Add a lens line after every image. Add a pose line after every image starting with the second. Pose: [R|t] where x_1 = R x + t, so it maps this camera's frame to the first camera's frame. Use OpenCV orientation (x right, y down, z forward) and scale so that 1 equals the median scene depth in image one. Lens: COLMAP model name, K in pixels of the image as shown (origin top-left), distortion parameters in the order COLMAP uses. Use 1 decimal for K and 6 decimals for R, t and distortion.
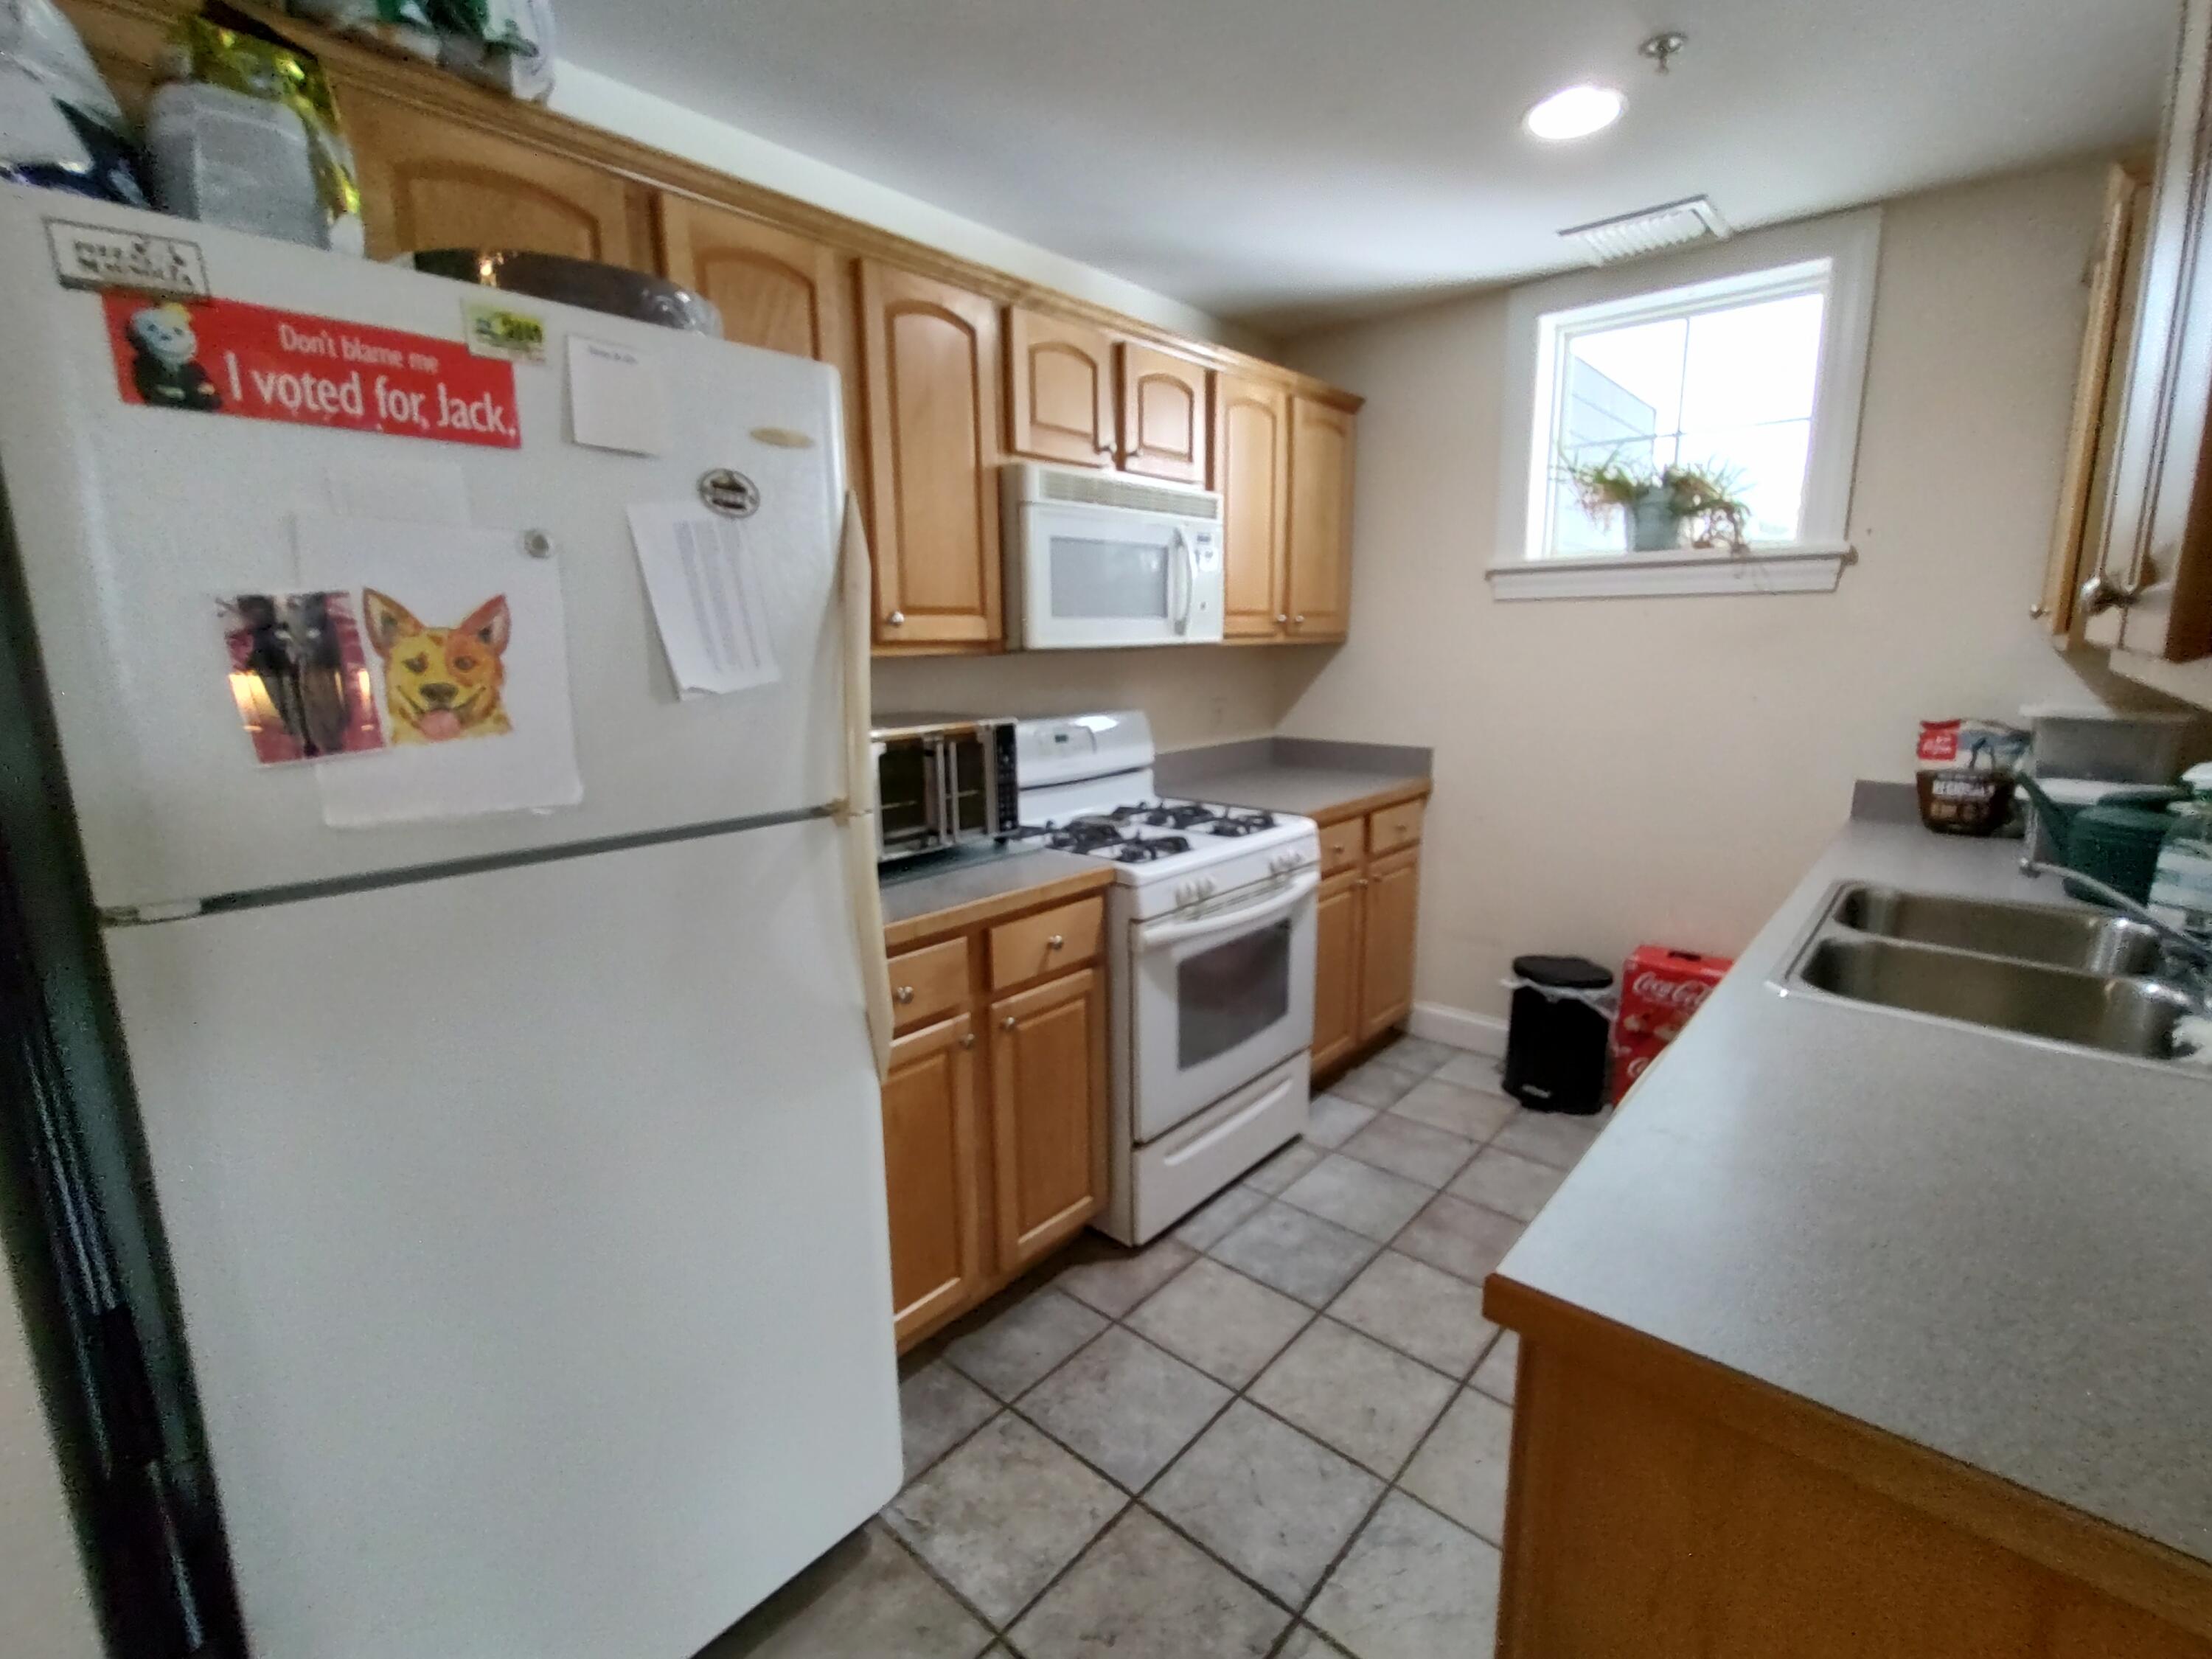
lens RADIAL K [[1005.3, 0, 1114.7], [0, 1005.3, 824.4], [0, 0, 1]] dist [-0.008656, 0.004145]
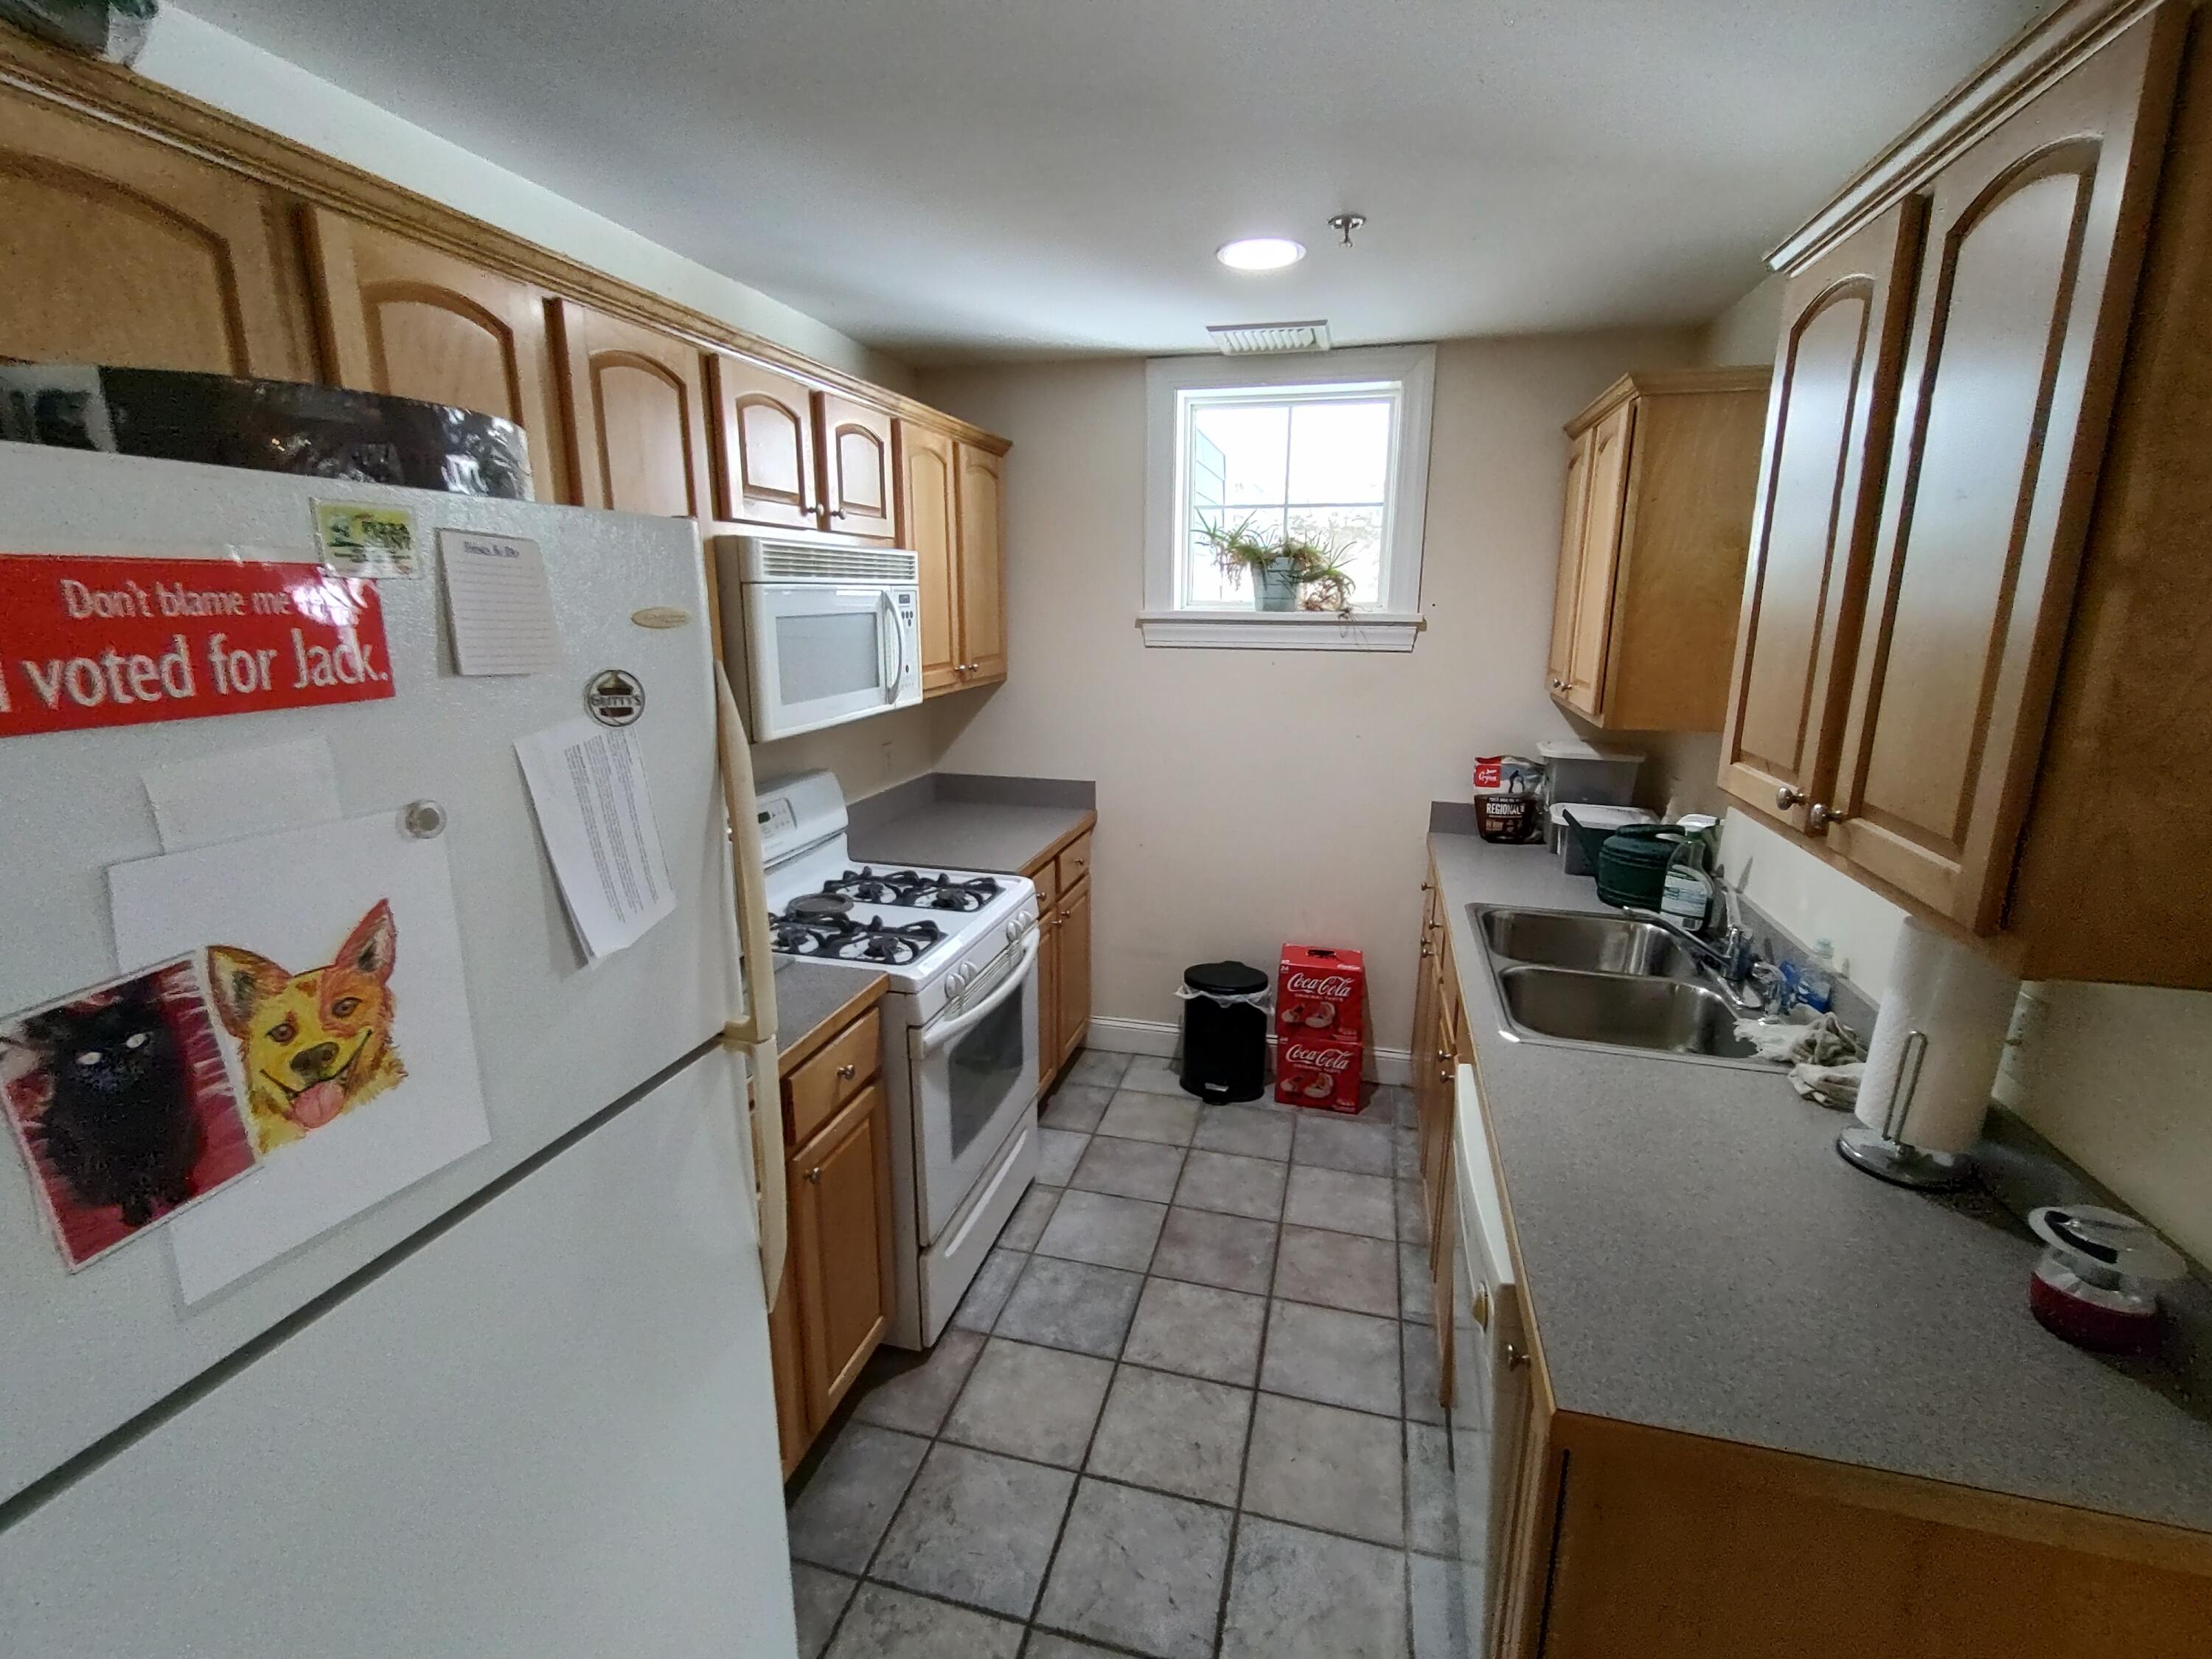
lens RADIAL K [[1005.3, 0, 1120.4], [0, 1005.3, 822.5], [0, 0, 1]] dist [-0.008656, 0.004145]
pose [[0.892012, -0.082394, 0.444439, -0.209591], [0.066171, 0.996456, 0.051923, -0.132225], [-0.447142, -0.016907, 0.894303, 0.054994]]
